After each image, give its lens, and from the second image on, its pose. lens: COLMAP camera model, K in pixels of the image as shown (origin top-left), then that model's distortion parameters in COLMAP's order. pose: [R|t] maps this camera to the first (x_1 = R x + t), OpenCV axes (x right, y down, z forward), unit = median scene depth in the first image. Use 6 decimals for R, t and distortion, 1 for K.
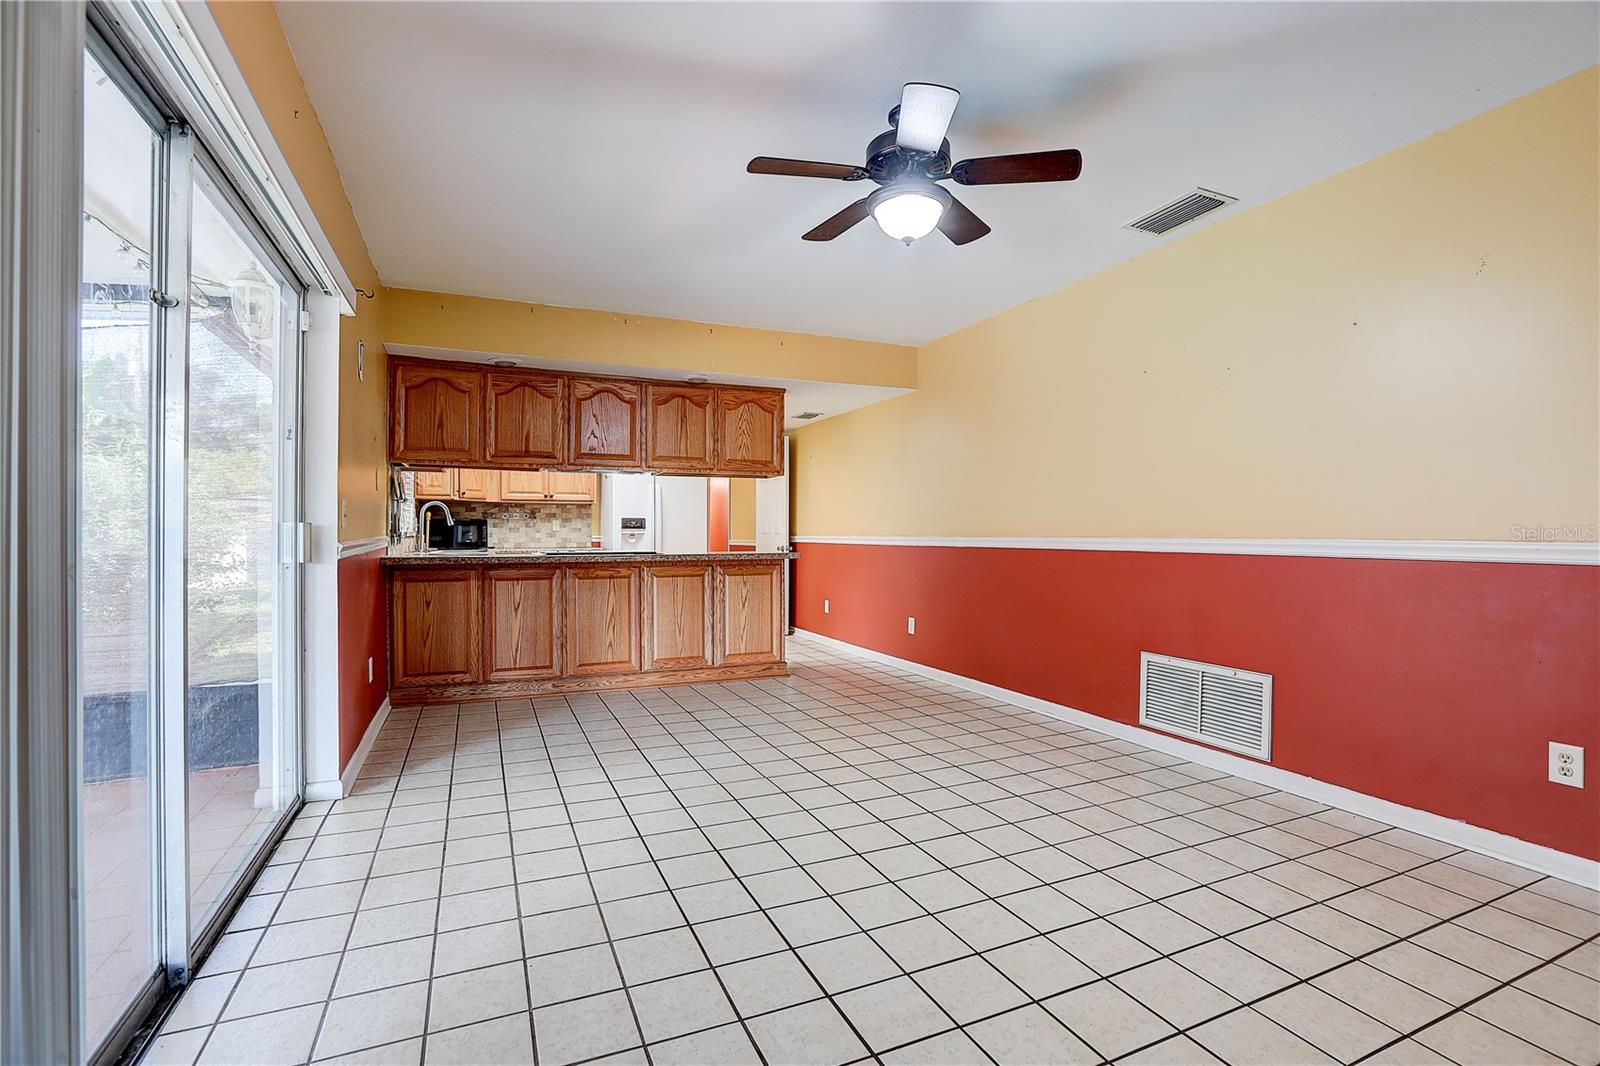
lens RADIAL K [[727.5, 0, 799.3], [0, 727.5, 533.5], [0, 0, 1]] dist [-0.046835, 0.012815]
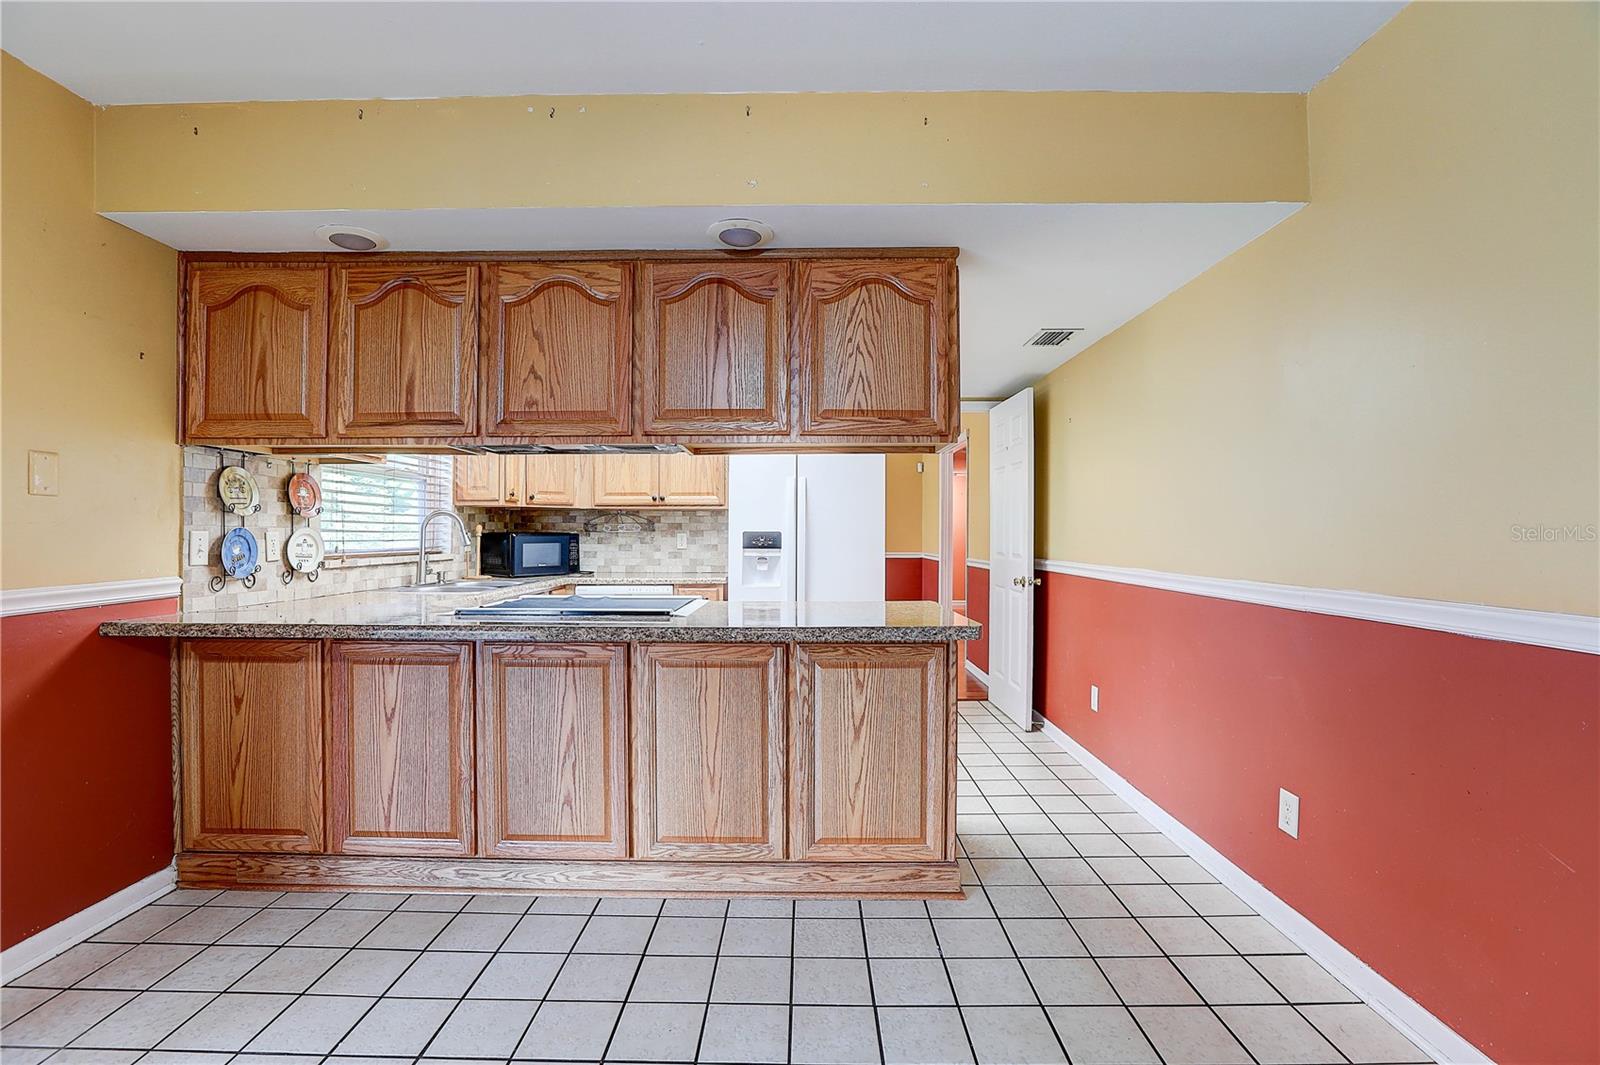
lens RADIAL K [[727.5, 0, 796.6], [0, 727.5, 538.6], [0, 0, 1]] dist [-0.046835, 0.012815]
pose [[0.910386, 0.004001, -0.413741, 0.079137], [-0.001334, 0.999976, 0.006733, -0.026801], [0.413759, -0.005577, 0.910370, 0.603964]]
